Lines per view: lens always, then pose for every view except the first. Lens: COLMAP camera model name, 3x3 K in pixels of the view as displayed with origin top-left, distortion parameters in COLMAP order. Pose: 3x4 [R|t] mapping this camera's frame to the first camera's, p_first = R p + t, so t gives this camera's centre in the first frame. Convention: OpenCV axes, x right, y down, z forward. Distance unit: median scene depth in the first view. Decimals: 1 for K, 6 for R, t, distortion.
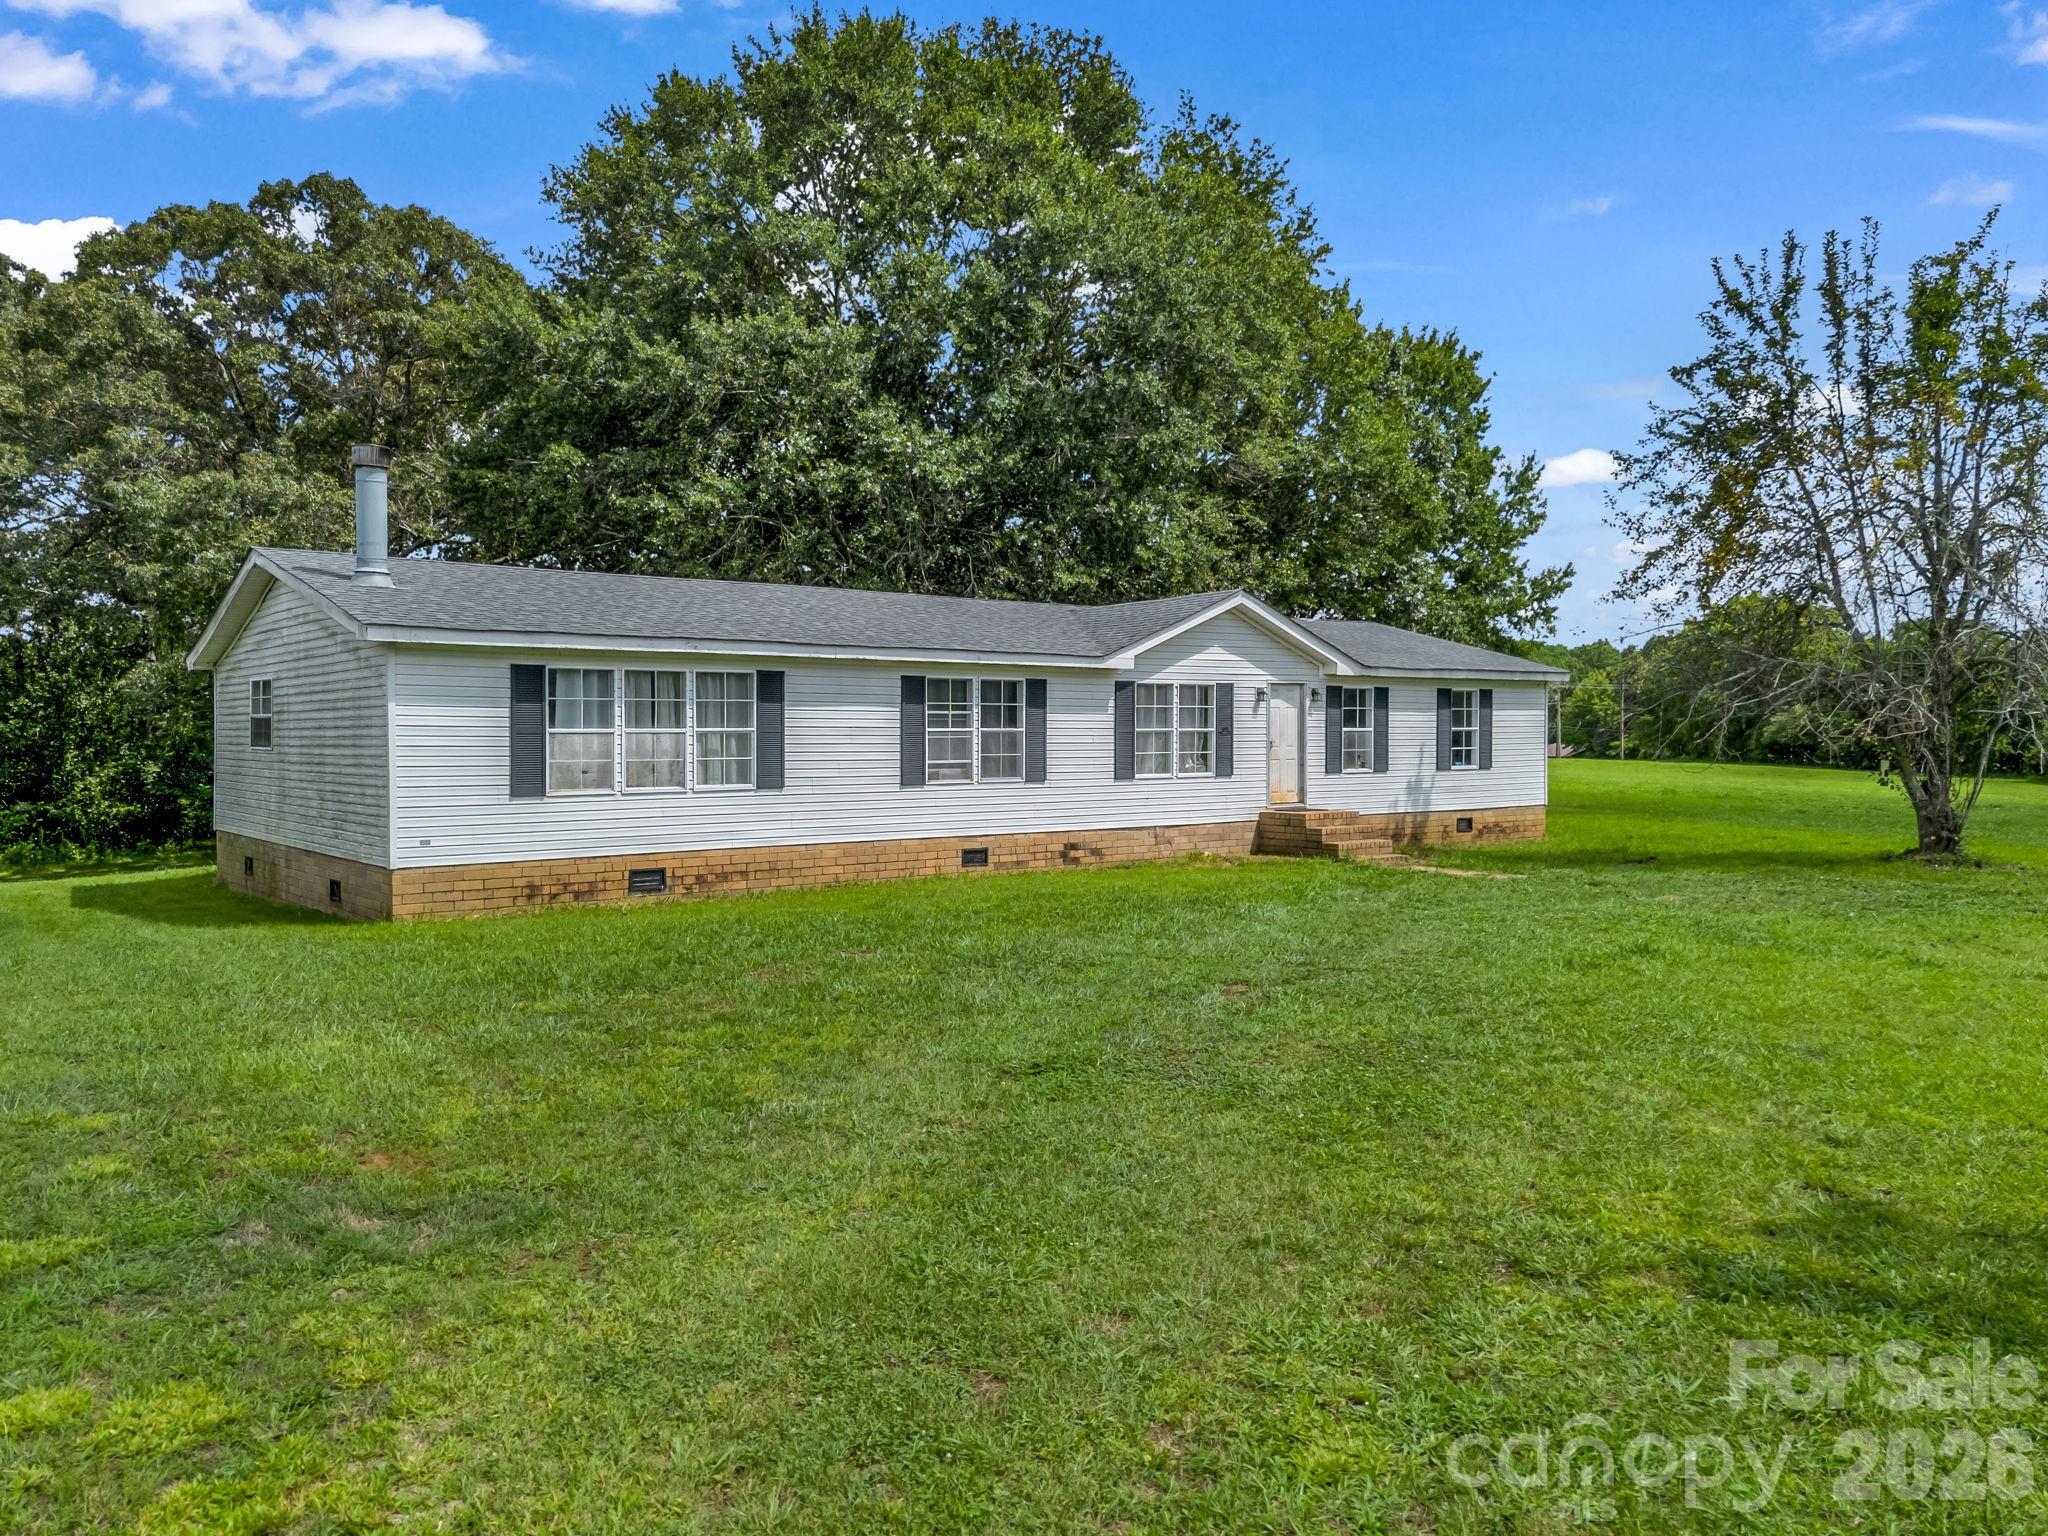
lens RADIAL K [[1487.3, 0, 1024.0], [0, 1487.3, 768.0], [0, 0, 1]] dist [0.054336, -0.061979]
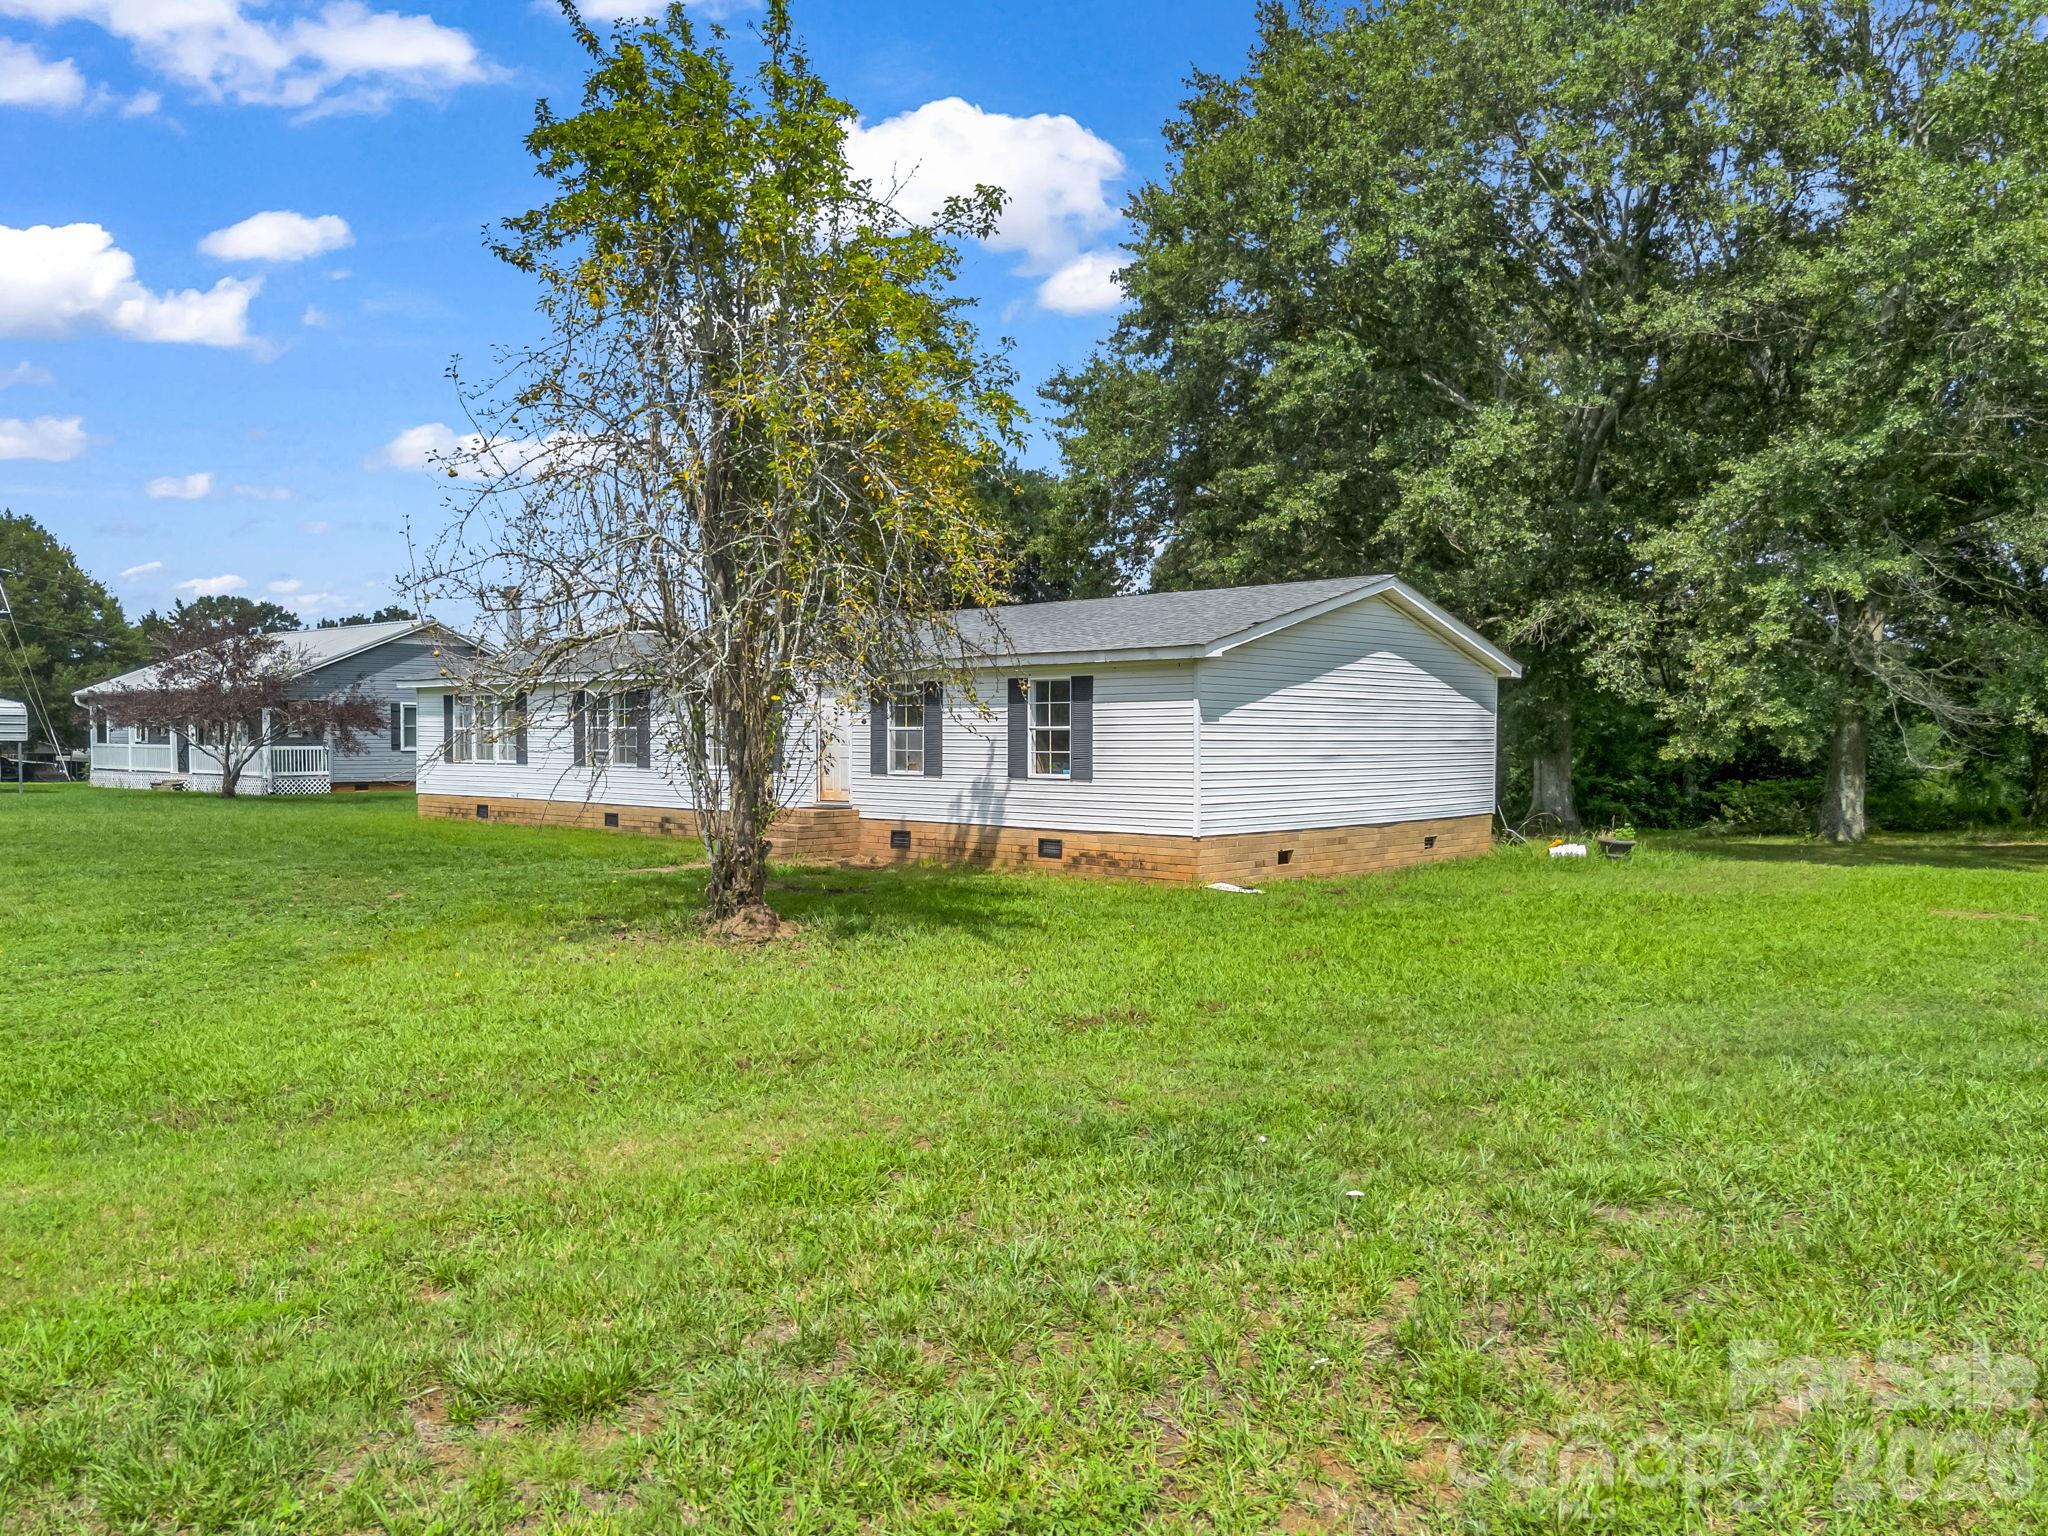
lens RADIAL K [[1487.3, 0, 1024.0], [0, 1487.3, 768.0], [0, 0, 1]] dist [0.054336, -0.061979]
pose [[0.177896, 0.027395, -0.983668, 1.090648], [-0.020392, 0.999500, 0.024148, -0.023998], [0.983838, 0.015763, 0.178365, 0.861474]]
